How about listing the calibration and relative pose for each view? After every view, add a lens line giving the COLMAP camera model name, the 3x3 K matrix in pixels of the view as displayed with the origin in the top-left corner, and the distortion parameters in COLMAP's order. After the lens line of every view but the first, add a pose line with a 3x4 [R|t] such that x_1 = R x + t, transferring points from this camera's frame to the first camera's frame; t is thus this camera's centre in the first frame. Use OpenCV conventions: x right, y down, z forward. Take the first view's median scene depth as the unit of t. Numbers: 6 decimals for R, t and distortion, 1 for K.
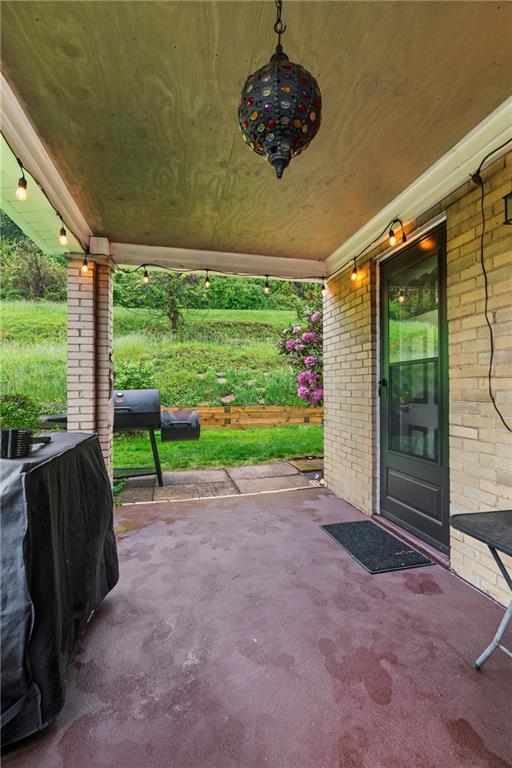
lens RADIAL K [[348.5, 0, 256.0], [0, 348.5, 384.0], [0, 0, 1]] dist [-0.000812, -0.000098]
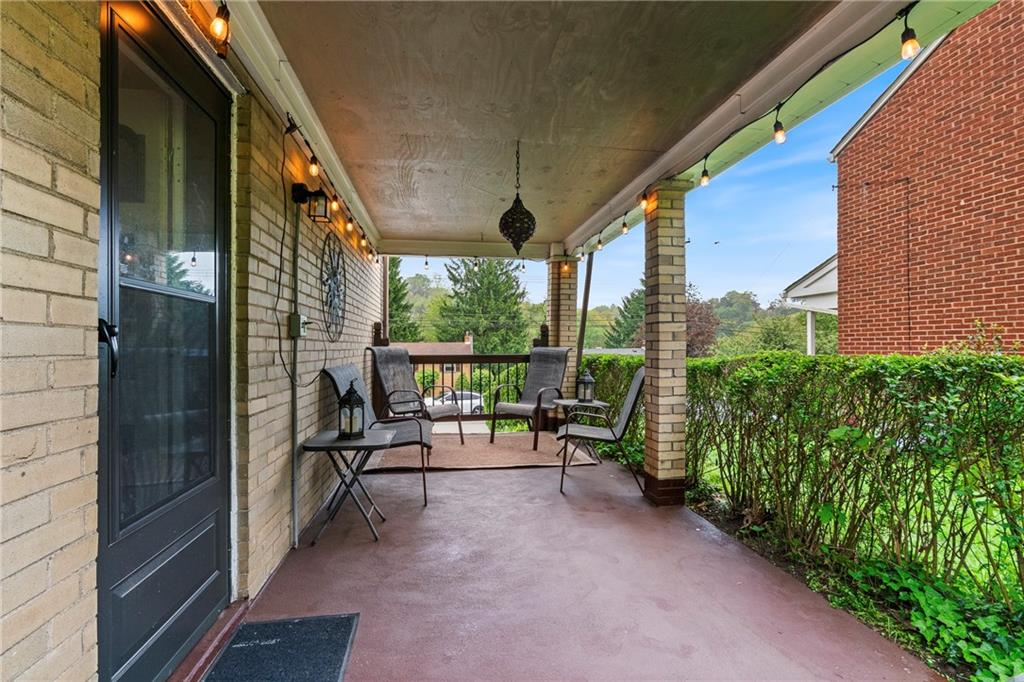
lens RADIAL K [[464.6, 0, 512.0], [0, 464.6, 341.0], [0, 0, 1]] dist [-0.000812, -0.000098]
pose [[-0.997947, -0.000852, 0.064047, -0.037542], [-0.003152, 0.999353, -0.035824, 0.024475], [-0.063975, -0.035952, -0.997304, 1.715504]]
